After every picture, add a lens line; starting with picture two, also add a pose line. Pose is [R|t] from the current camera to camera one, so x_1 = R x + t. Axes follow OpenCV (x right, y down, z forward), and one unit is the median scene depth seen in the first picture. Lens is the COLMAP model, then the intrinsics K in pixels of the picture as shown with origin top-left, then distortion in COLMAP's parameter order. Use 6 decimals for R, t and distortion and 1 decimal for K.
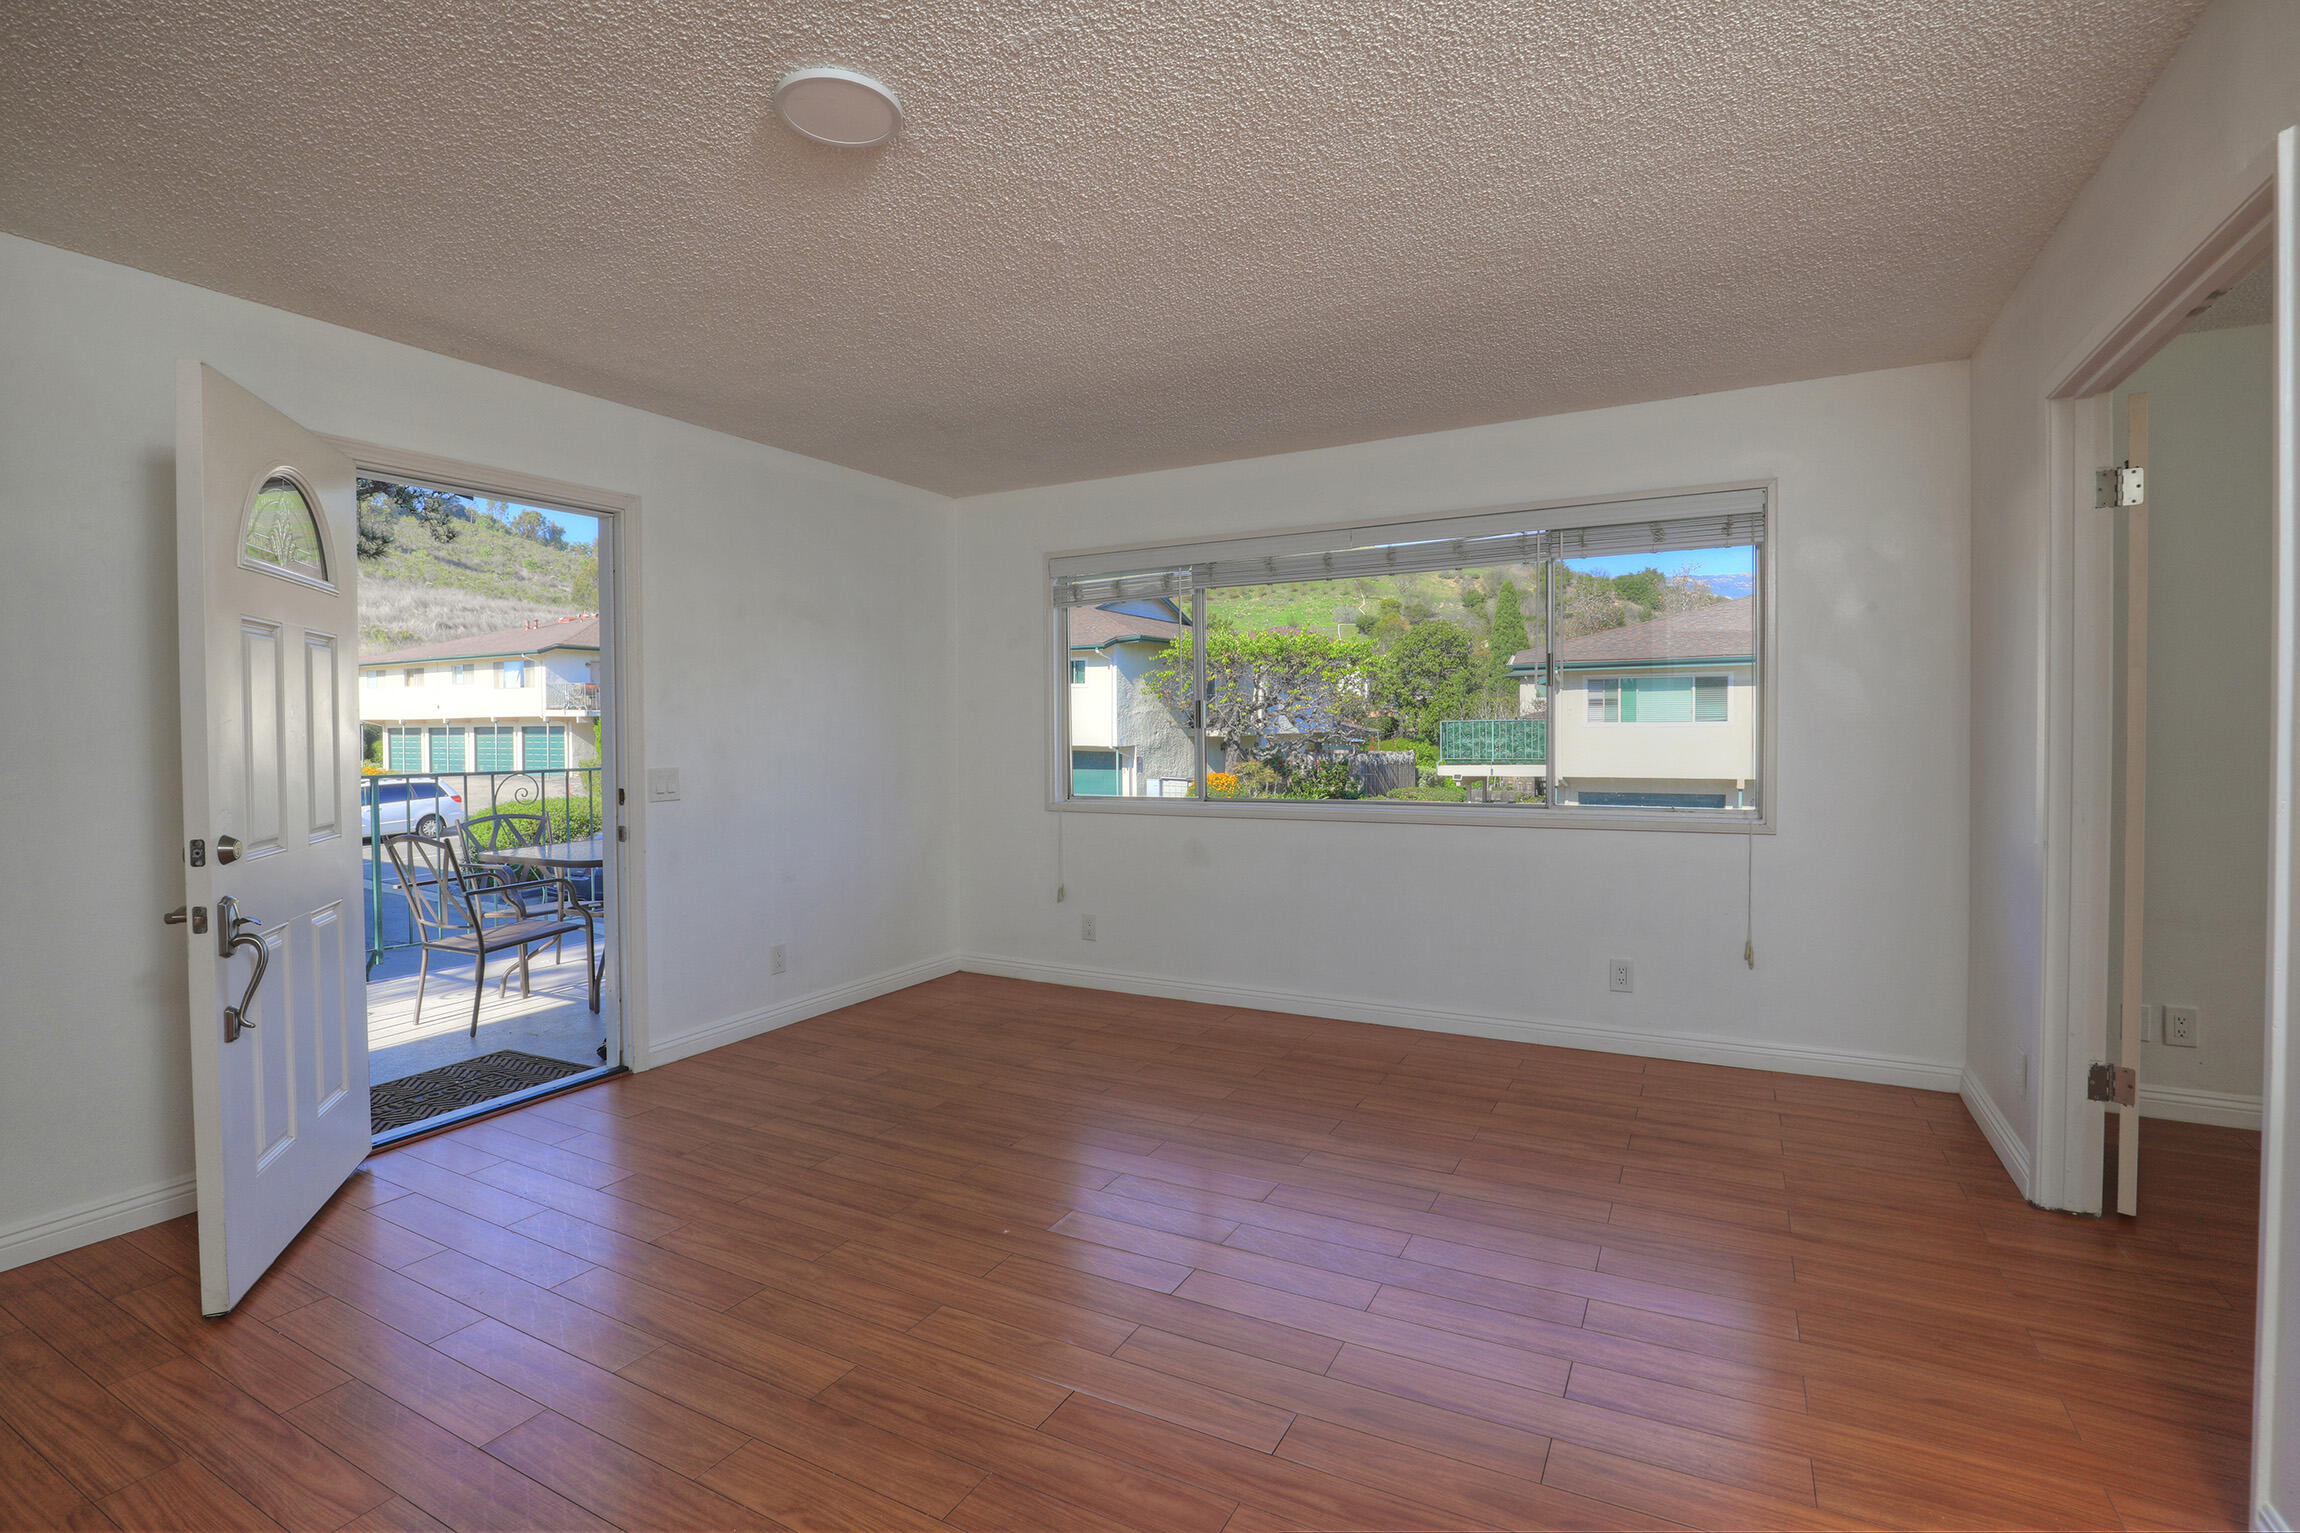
lens RADIAL K [[1058.4, 0, 1167.5], [0, 1058.4, 743.4], [0, 0, 1]] dist [-0.025542, 0.000904]
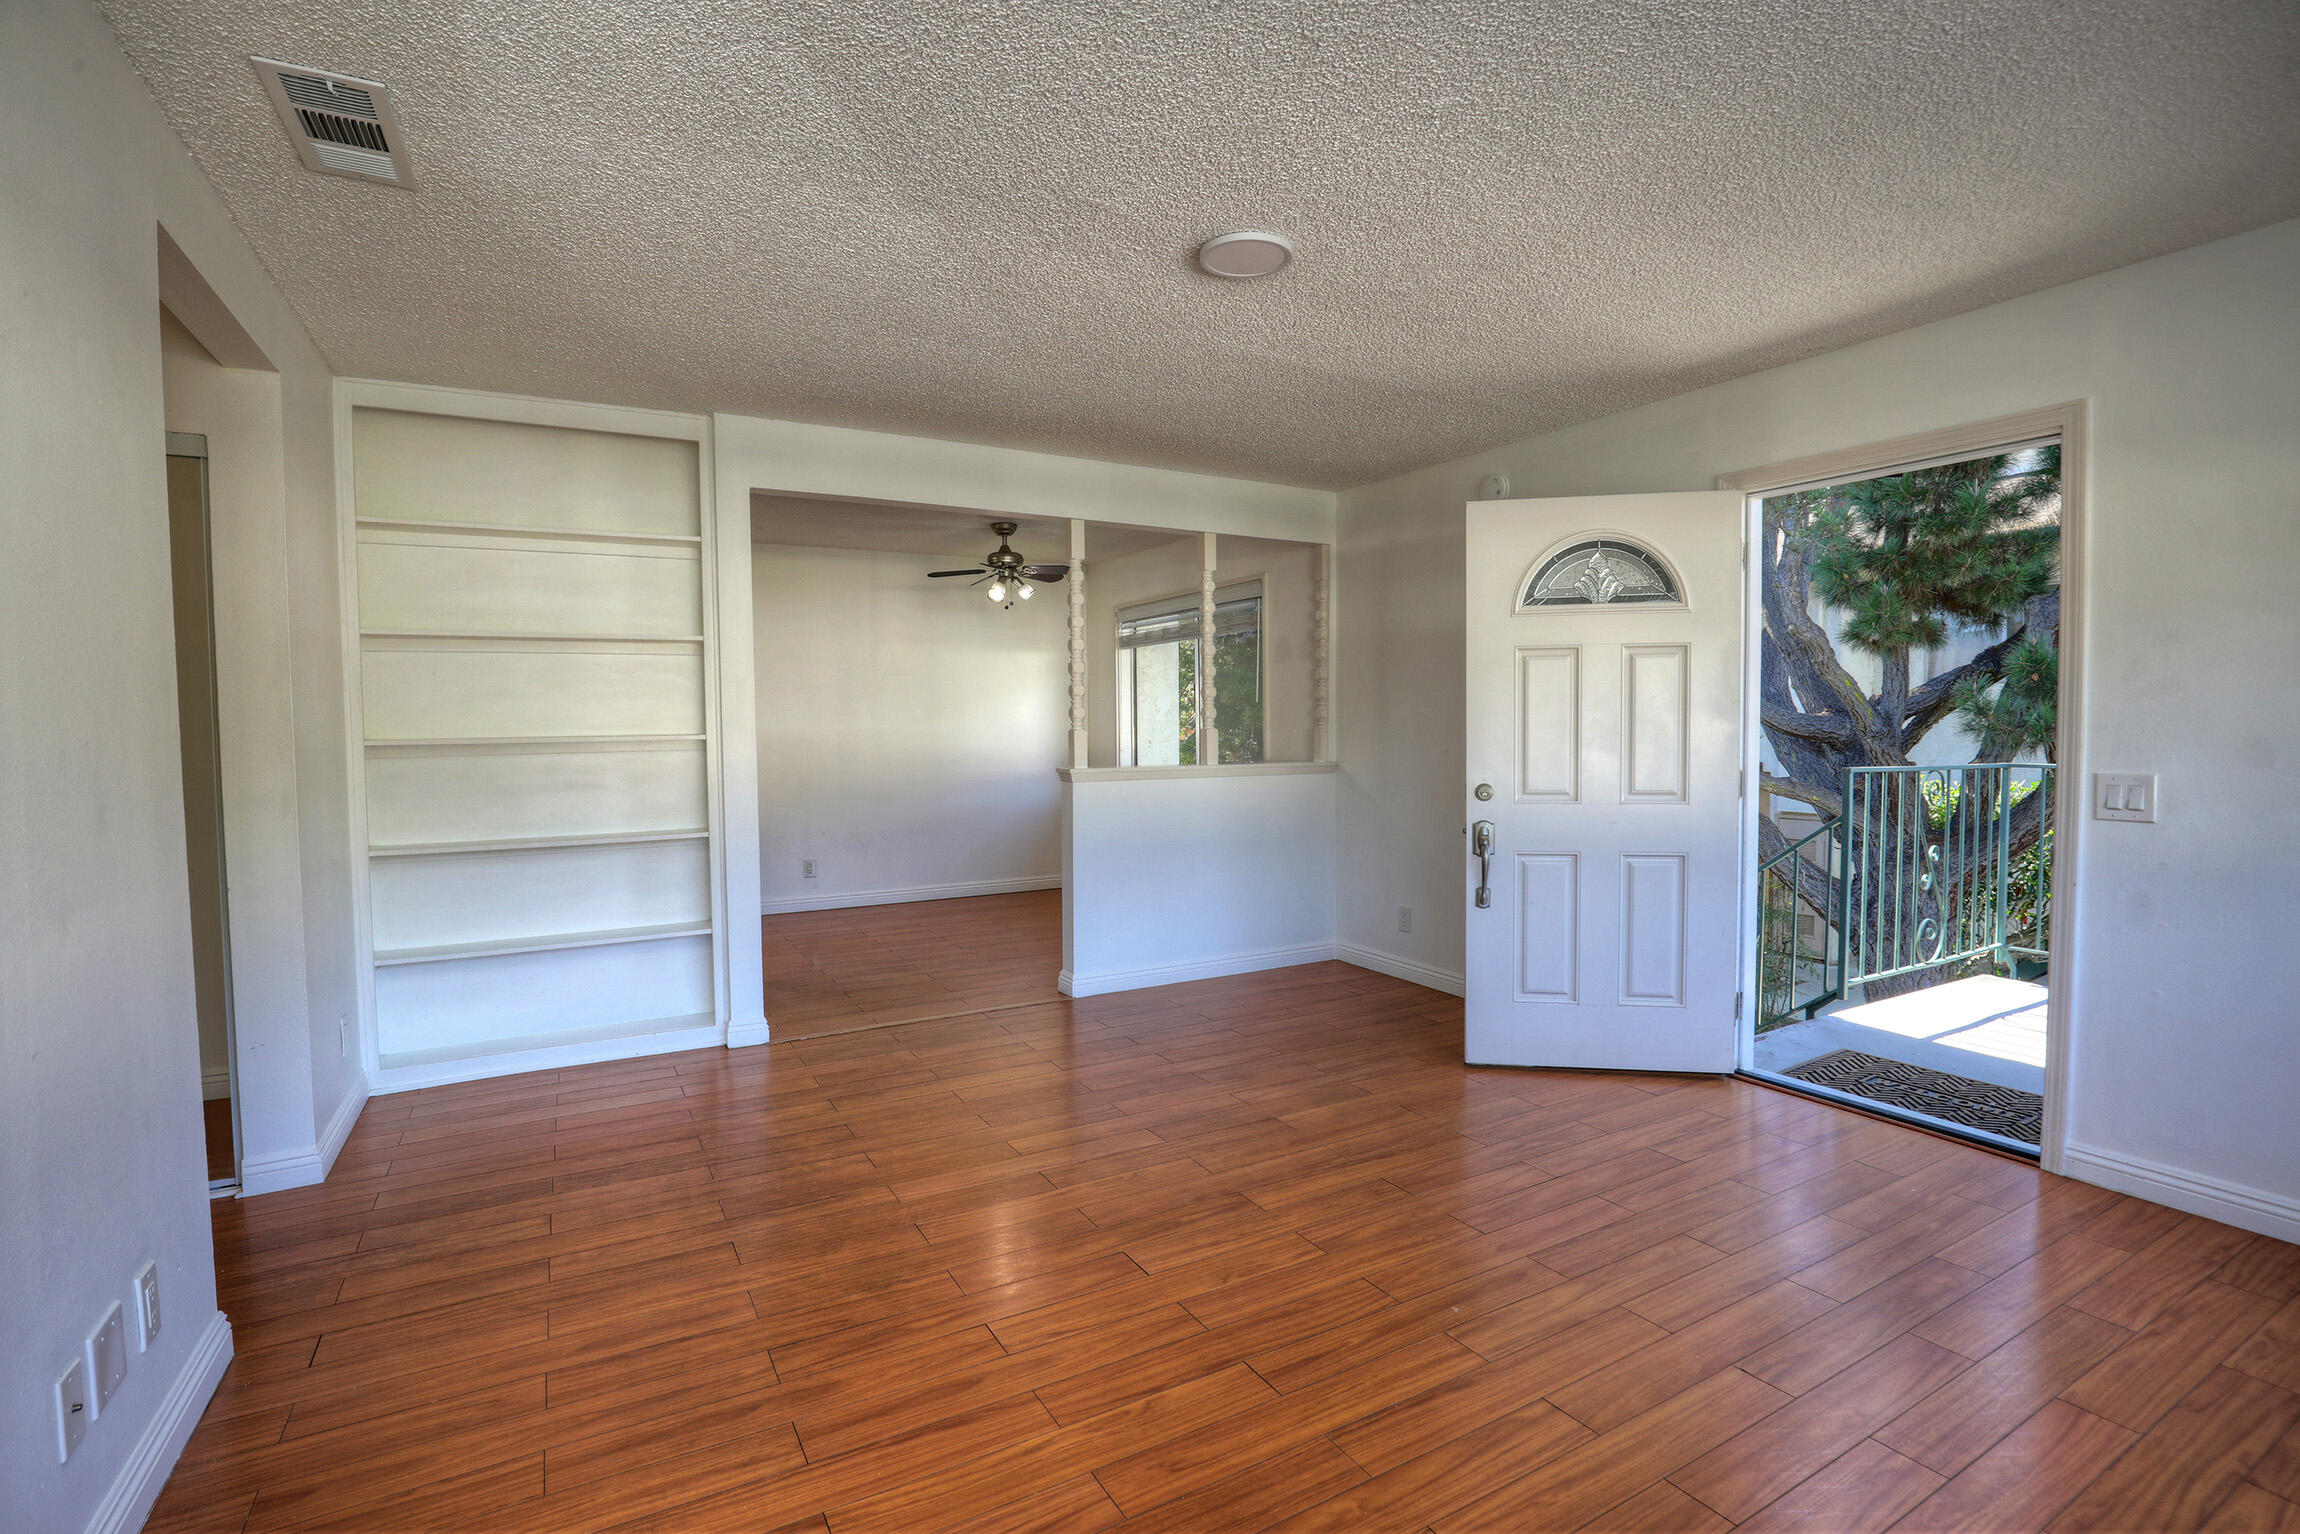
lens RADIAL K [[1058.4, 0, 1140.5], [0, 1058.4, 777.7], [0, 0, 1]] dist [-0.025542, 0.000904]
pose [[-0.551476, 0.055845, -0.832319, 0.725913], [0.000981, 0.997799, 0.066298, -0.033462], [0.834190, 0.035745, -0.550317, 1.321754]]
